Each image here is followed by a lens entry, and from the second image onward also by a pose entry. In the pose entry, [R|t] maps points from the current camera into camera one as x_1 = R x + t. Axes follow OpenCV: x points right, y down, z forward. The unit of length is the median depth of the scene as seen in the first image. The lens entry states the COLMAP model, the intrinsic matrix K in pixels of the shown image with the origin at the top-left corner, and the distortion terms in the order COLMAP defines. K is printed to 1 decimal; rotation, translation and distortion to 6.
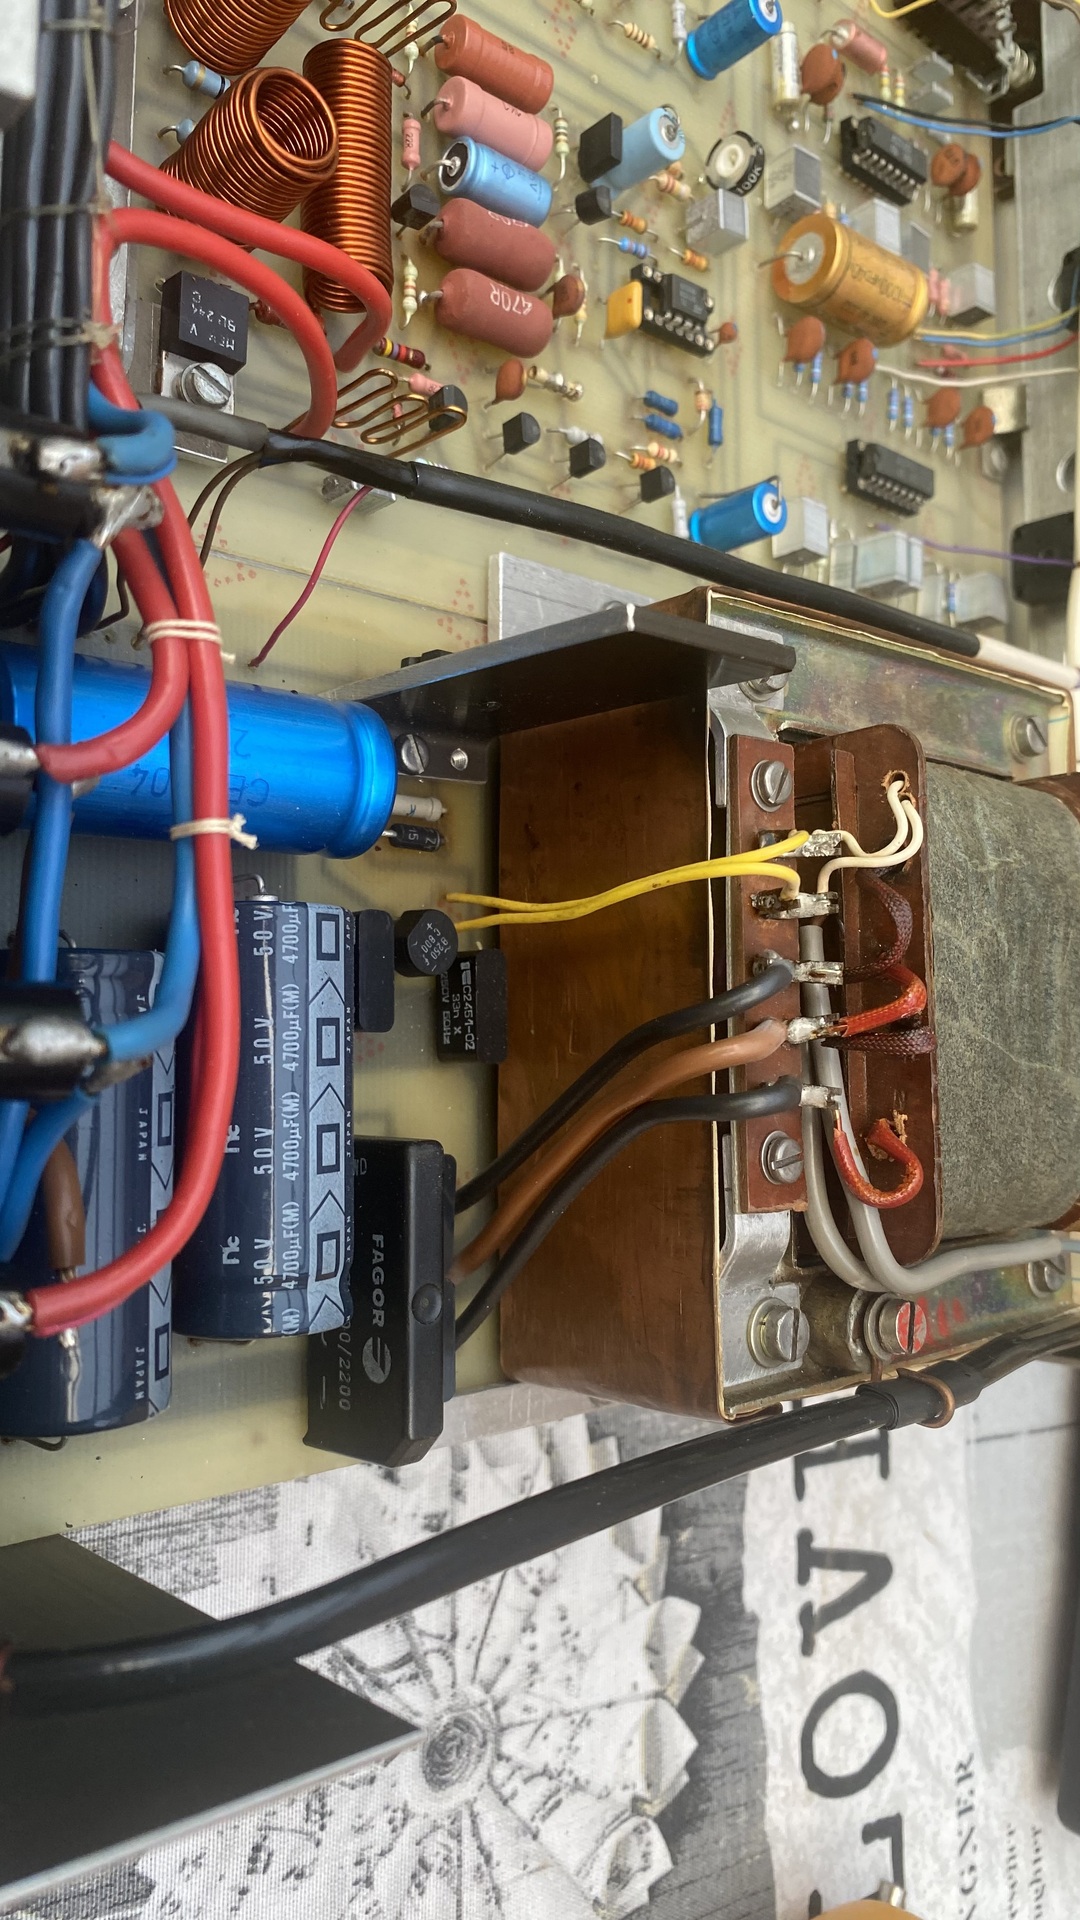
lens RADIAL K [[1463.0, 0, 521.7], [0, 1463.0, 946.5], [0, 0, 1]] dist [-0.009221, 0.016873]
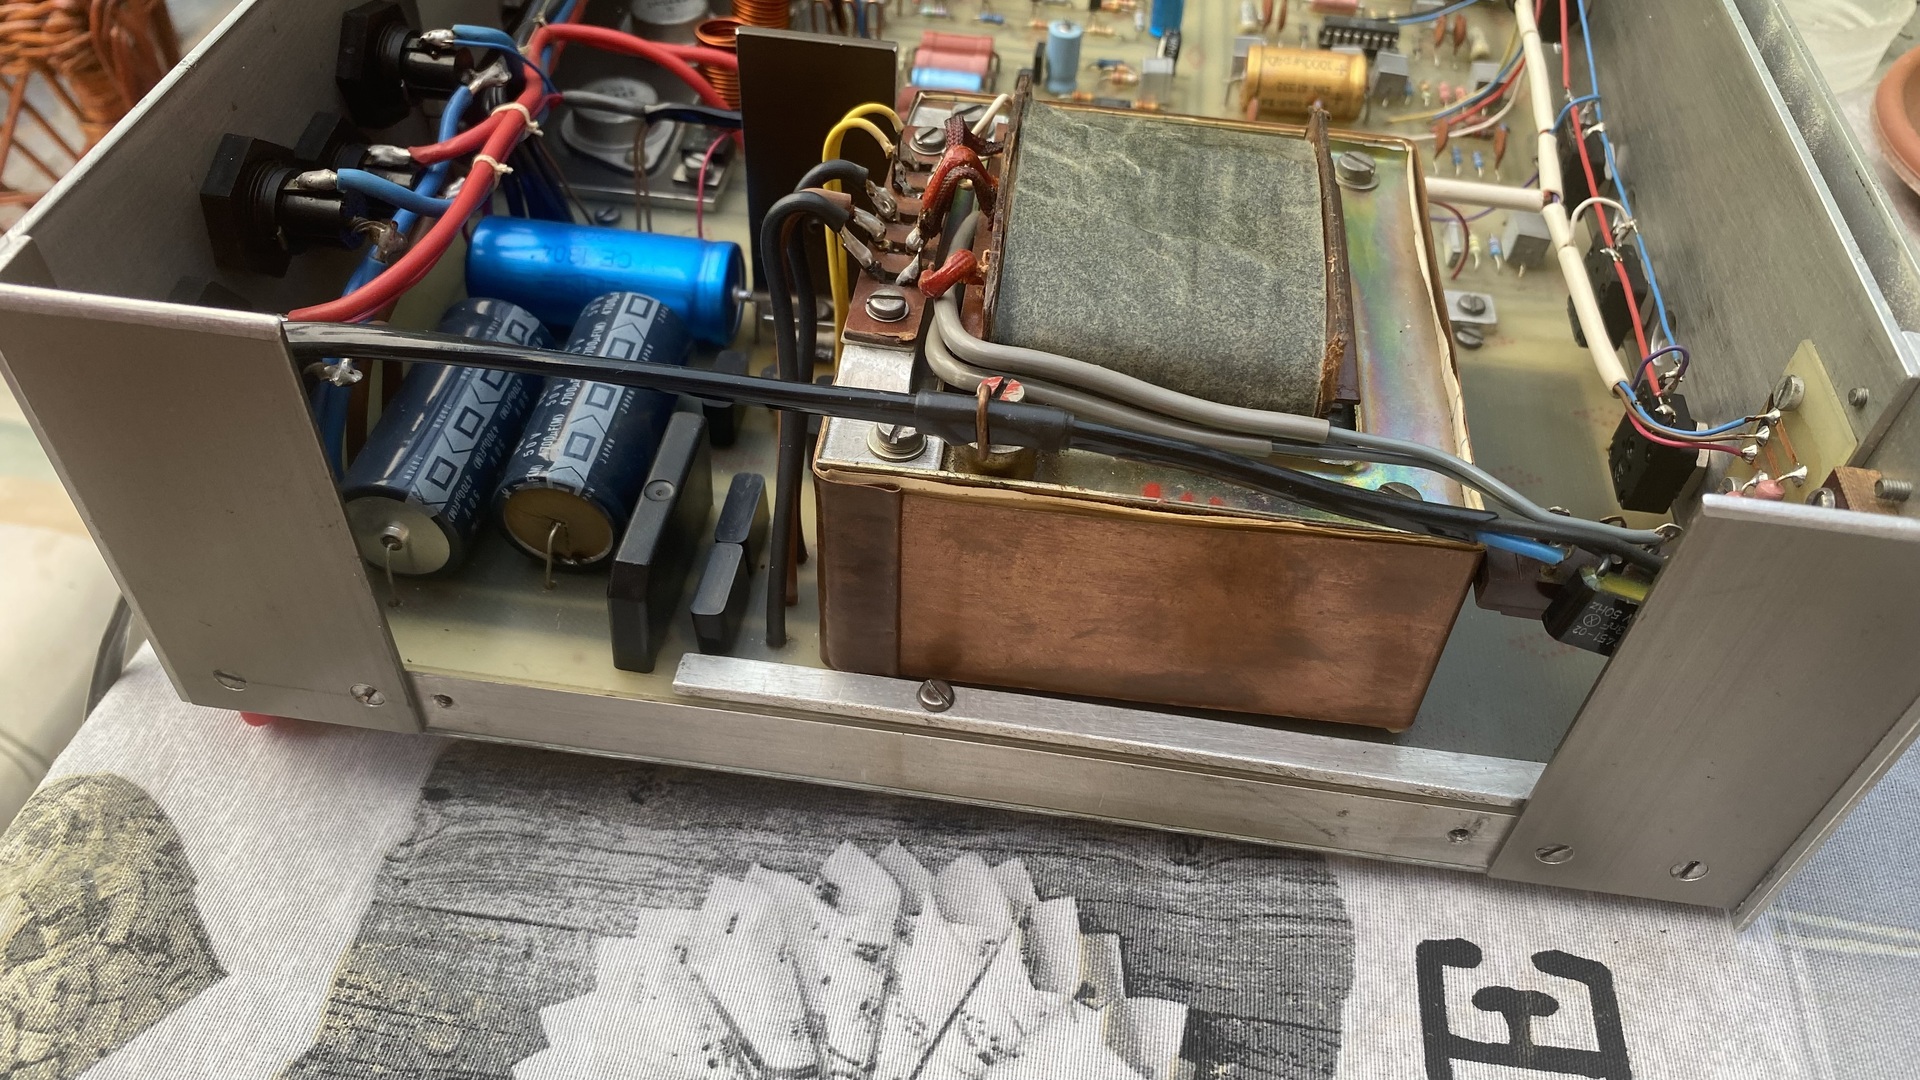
lens RADIAL K [[1463.0, 0, 948.1], [0, 1463.0, 524.7], [0, 0, 1]] dist [-0.009221, 0.016873]
pose [[0.772617, -0.357211, -0.524845, 0.548946], [-0.083349, 0.762468, -0.641635, 0.737262], [0.629377, 0.539484, 0.559322, 0.309851]]
